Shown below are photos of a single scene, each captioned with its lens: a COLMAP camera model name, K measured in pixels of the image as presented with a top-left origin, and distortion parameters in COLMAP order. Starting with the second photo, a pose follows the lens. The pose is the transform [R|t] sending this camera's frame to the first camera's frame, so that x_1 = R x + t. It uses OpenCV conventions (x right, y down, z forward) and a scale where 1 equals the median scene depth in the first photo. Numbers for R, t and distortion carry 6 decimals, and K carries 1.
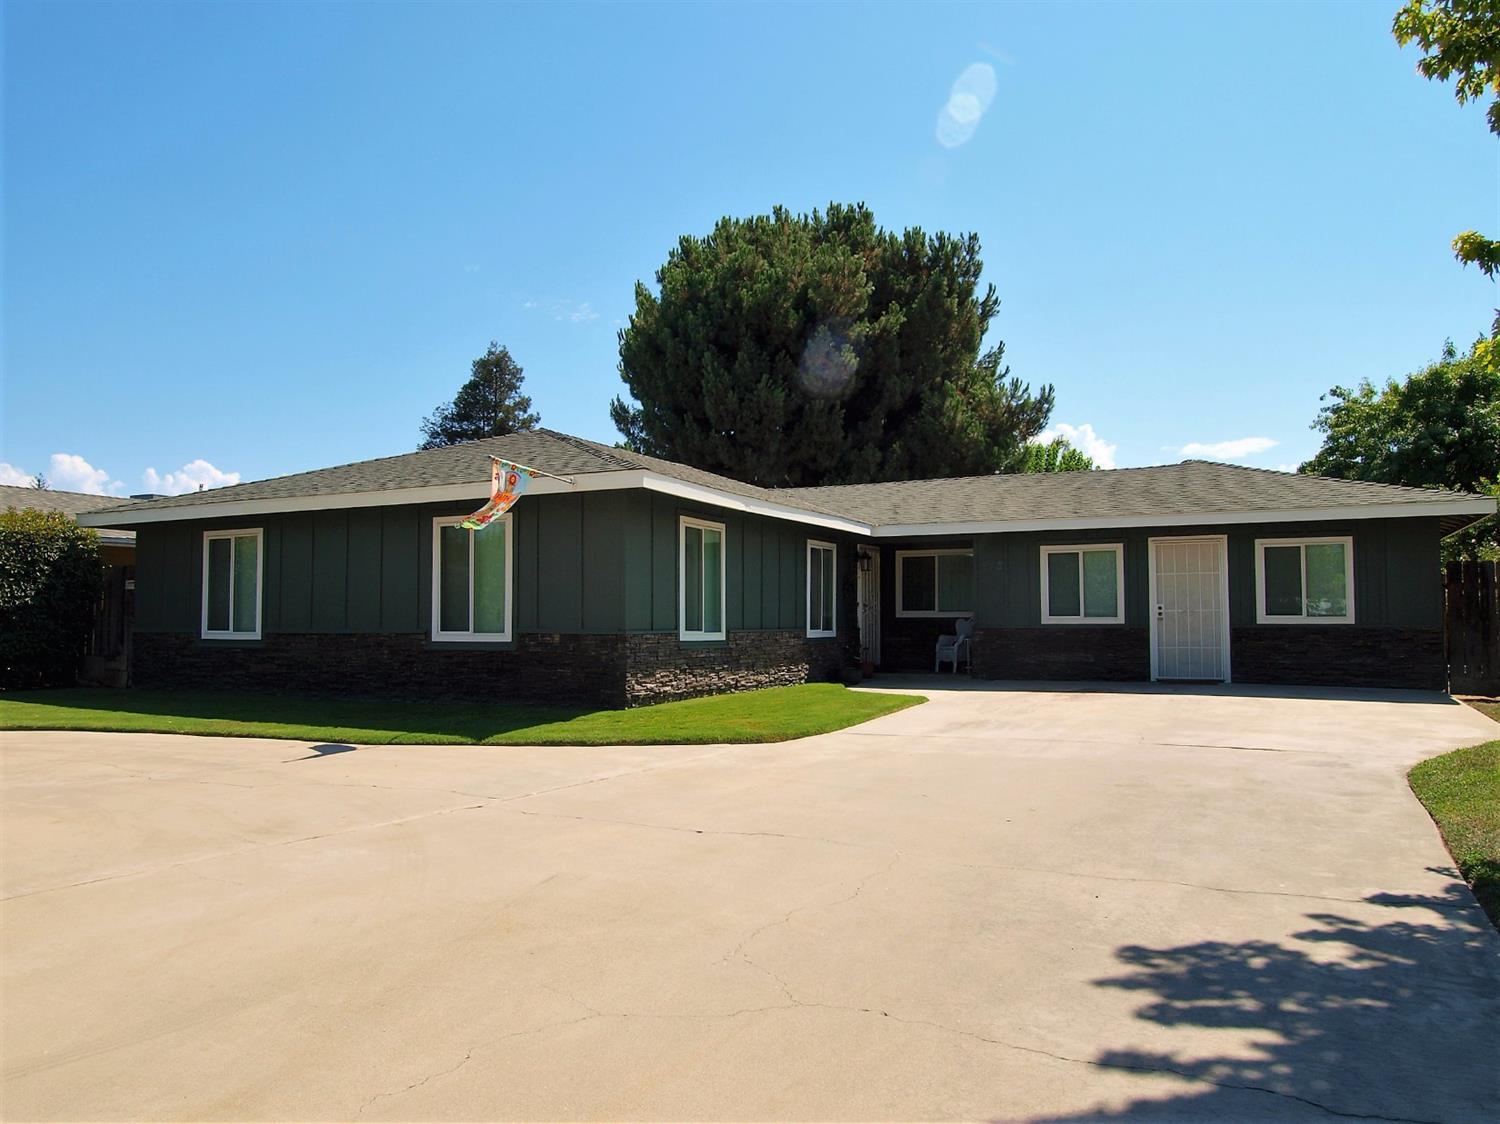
lens RADIAL K [[1112.9, 0, 748.7], [0, 1112.9, 561.6], [0, 0, 1]] dist [-0.026351, 0.007948]
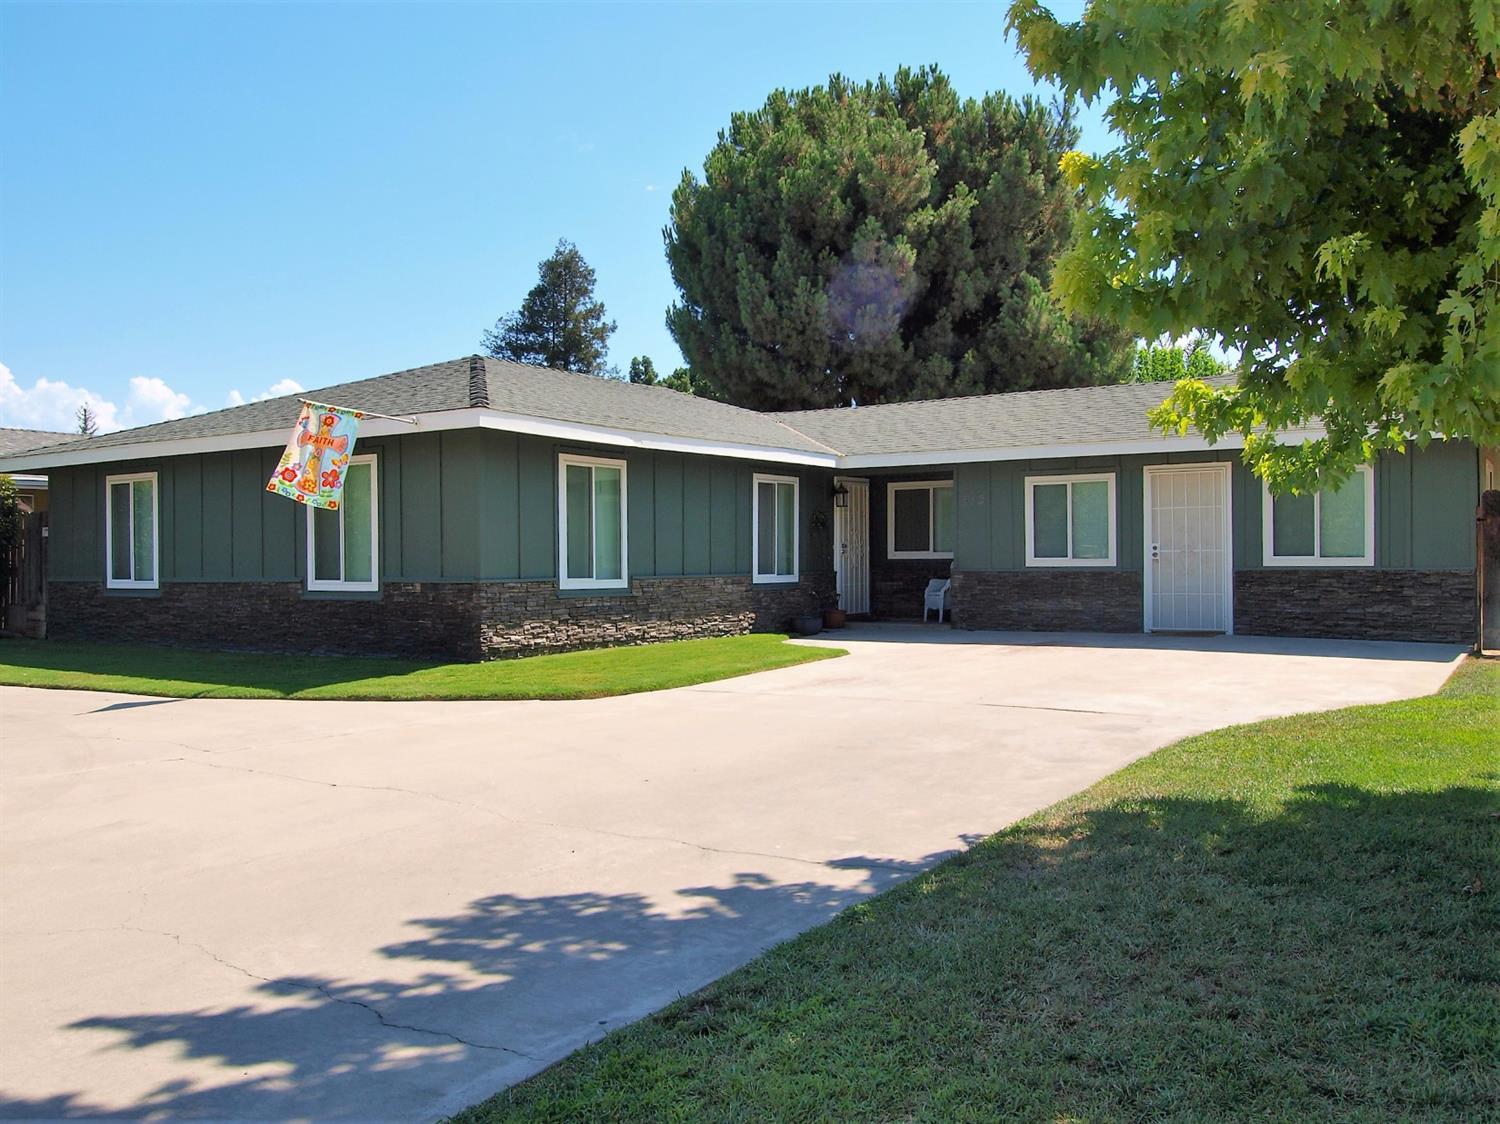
lens RADIAL K [[1309.1, 0, 751.9], [0, 1309.1, 565.9], [0, 0, 1]] dist [-0.017640, -0.013120]
pose [[0.992318, -0.005519, -0.123588, 0.182573], [0.012928, 0.998161, 0.059231, -0.008239], [0.123034, -0.060374, 0.990564, -0.044342]]
